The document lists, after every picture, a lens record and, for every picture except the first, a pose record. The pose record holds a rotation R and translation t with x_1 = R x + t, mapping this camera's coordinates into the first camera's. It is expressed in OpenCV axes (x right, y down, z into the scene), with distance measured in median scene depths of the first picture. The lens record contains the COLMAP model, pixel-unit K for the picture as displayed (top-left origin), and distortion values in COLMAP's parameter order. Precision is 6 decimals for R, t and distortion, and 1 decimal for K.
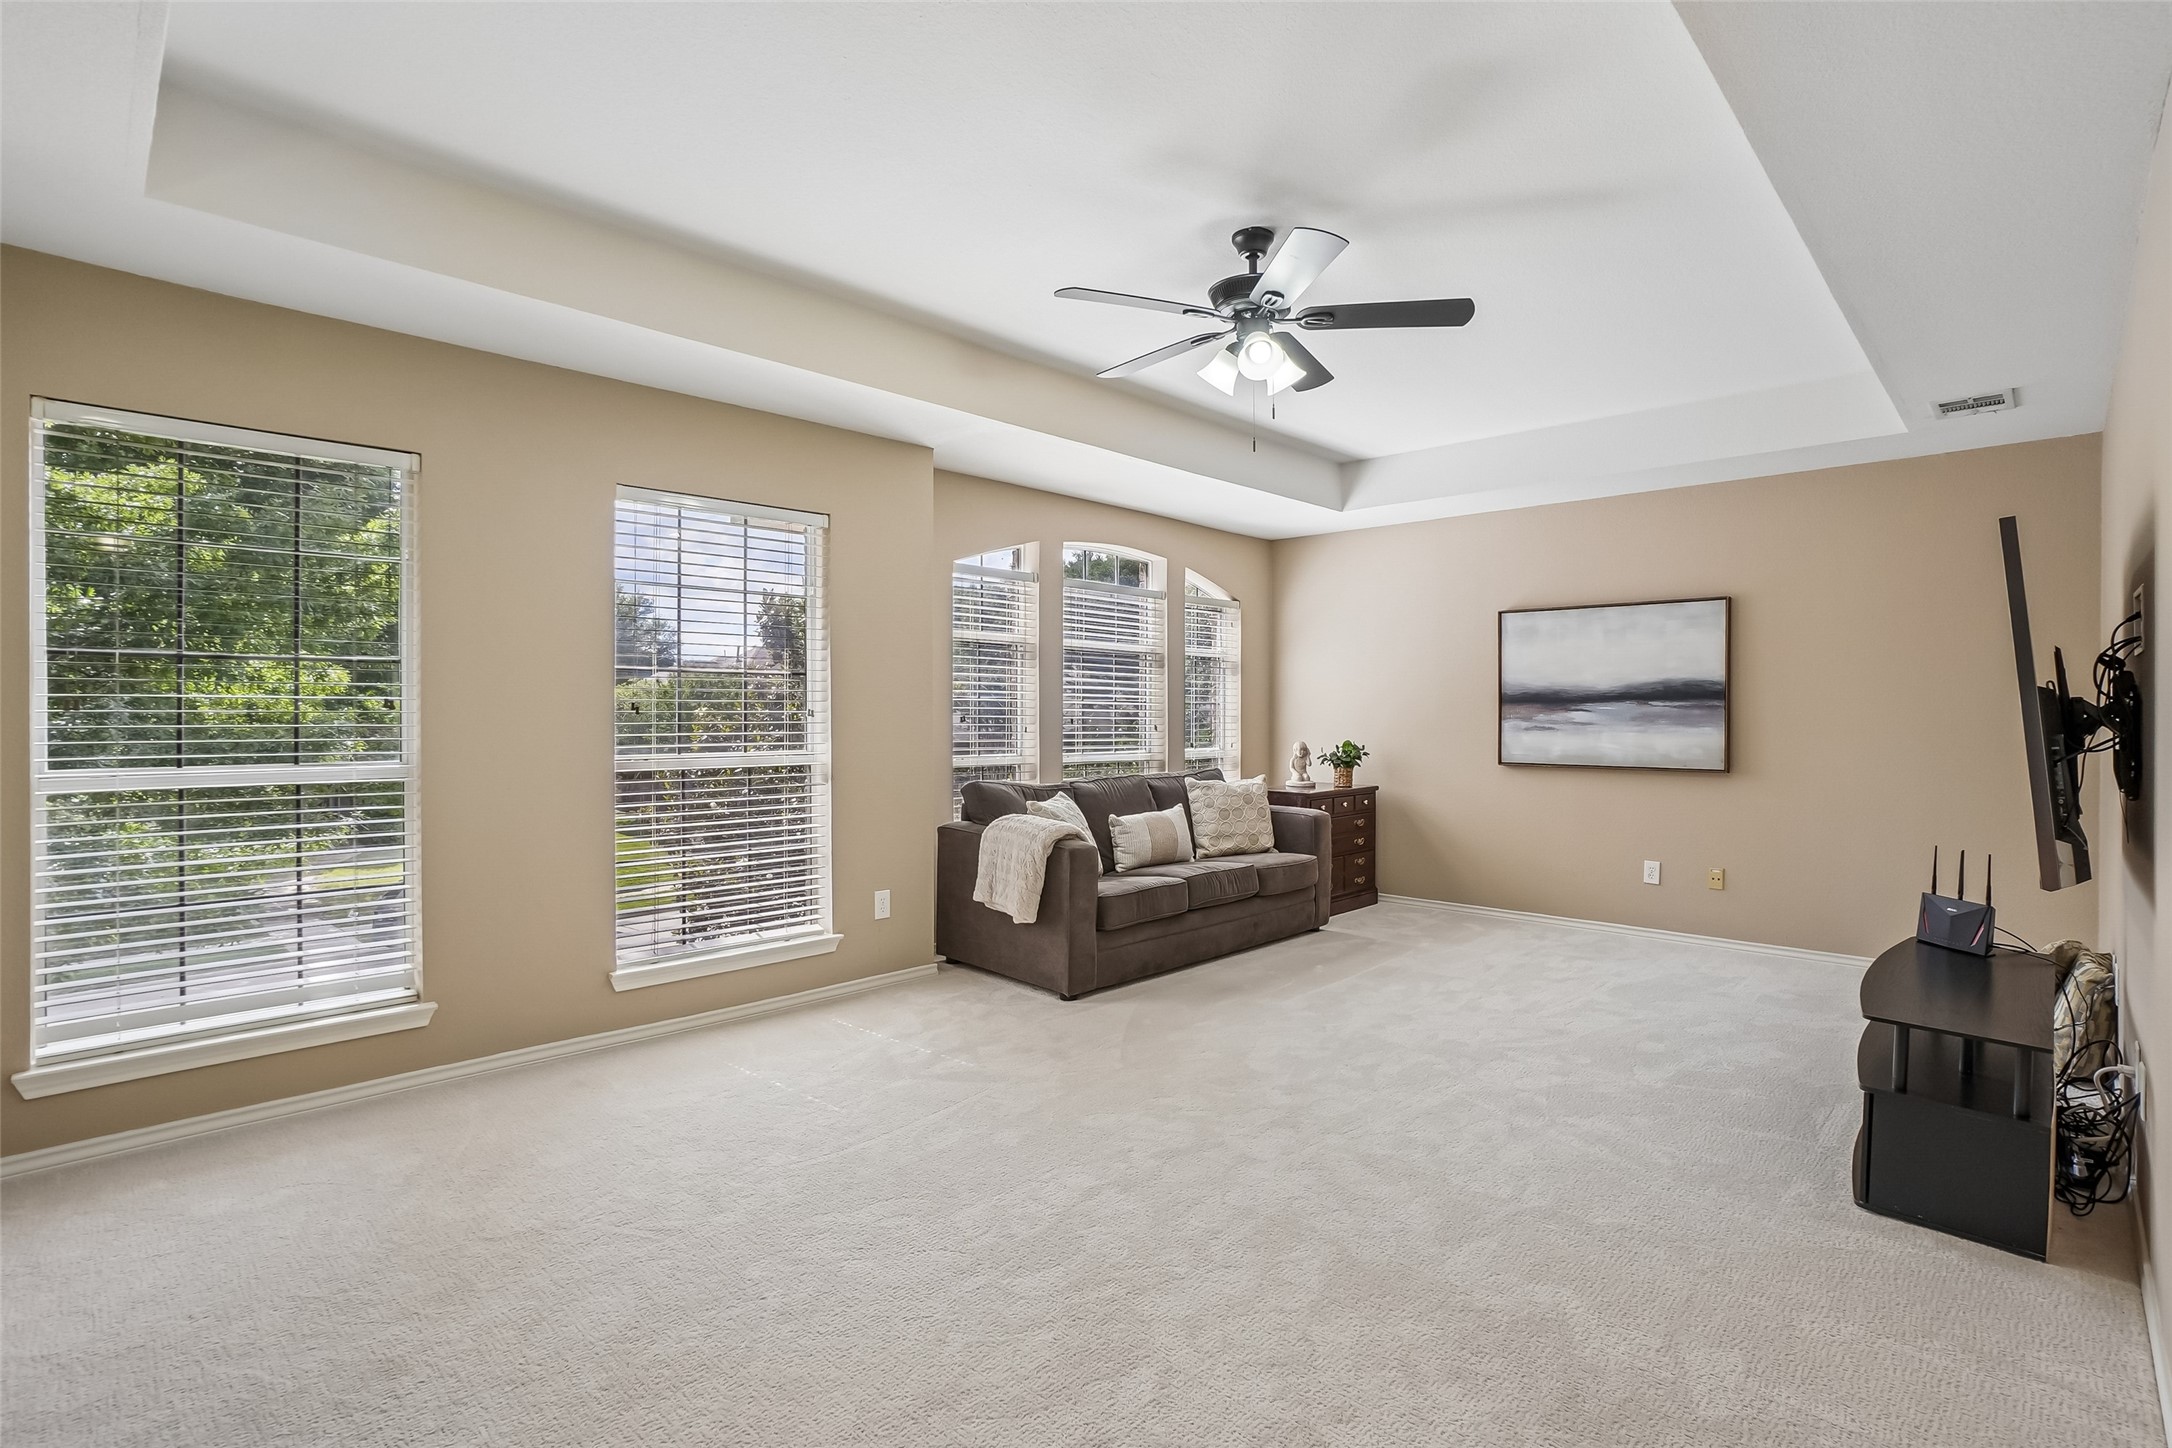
lens RADIAL K [[1032.9, 0, 1086.0], [0, 1032.9, 724.0], [0, 0, 1]] dist [-0.054332, 0.029731]
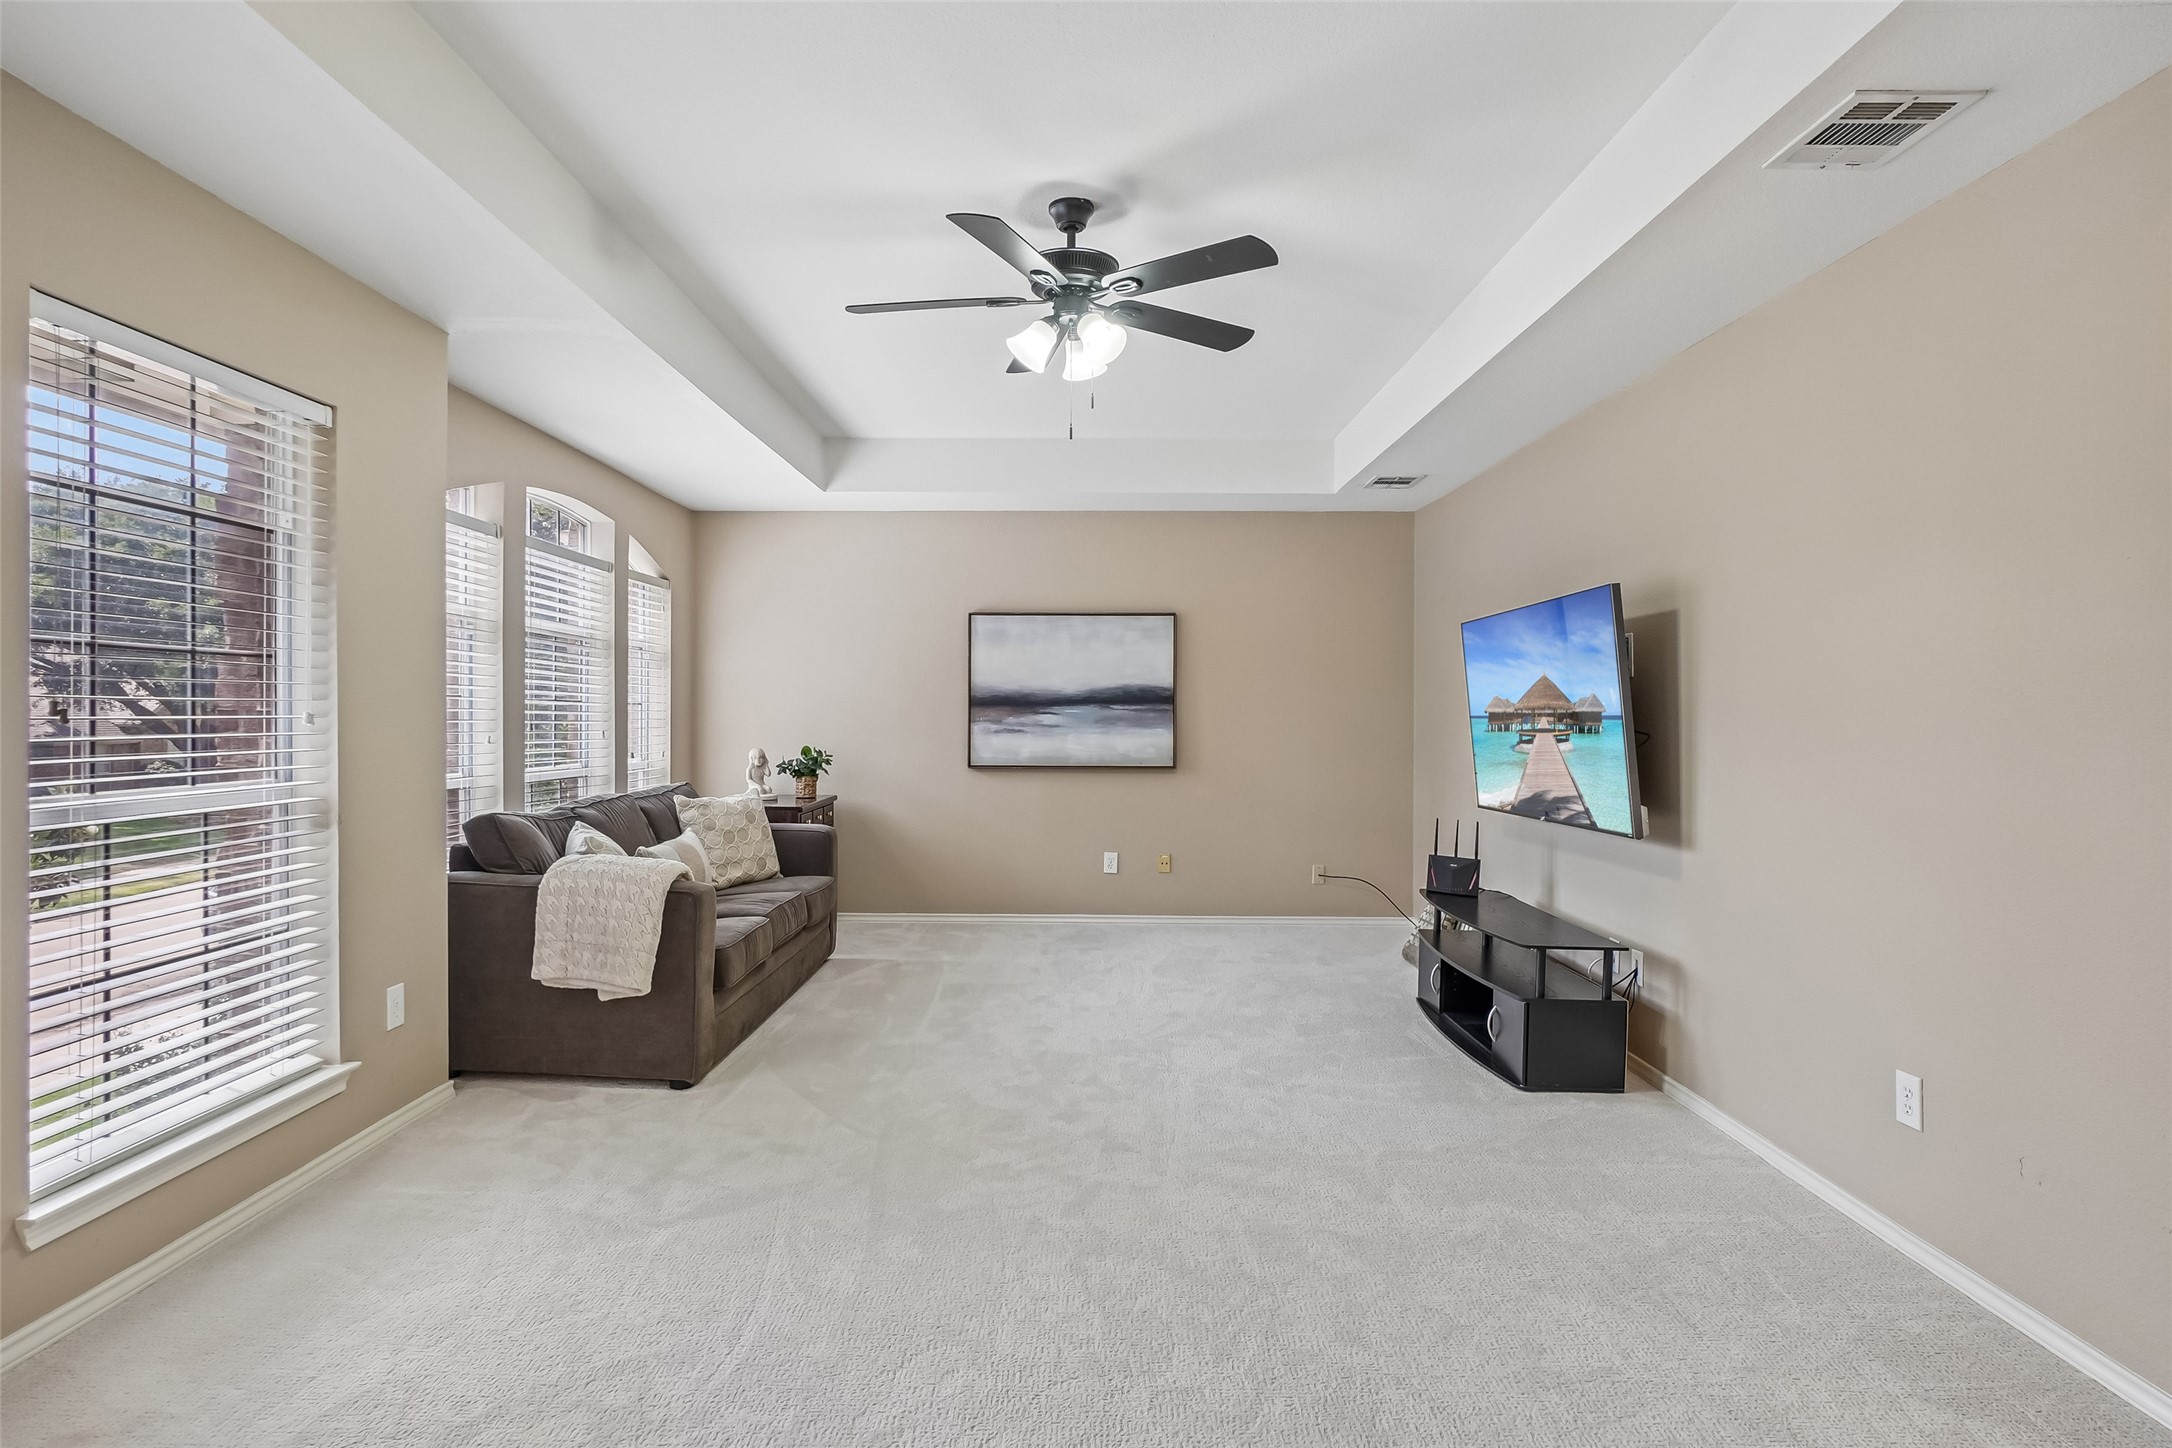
lens RADIAL K [[1146.6, 0, 1080.1], [0, 1146.6, 732.7], [0, 0, 1]] dist [-0.021165, -0.000105]
pose [[0.728942, -0.010104, 0.684500, -0.374075], [0.005060, 0.999943, 0.009371, -0.005671], [-0.684556, -0.003367, 0.728952, 0.164533]]
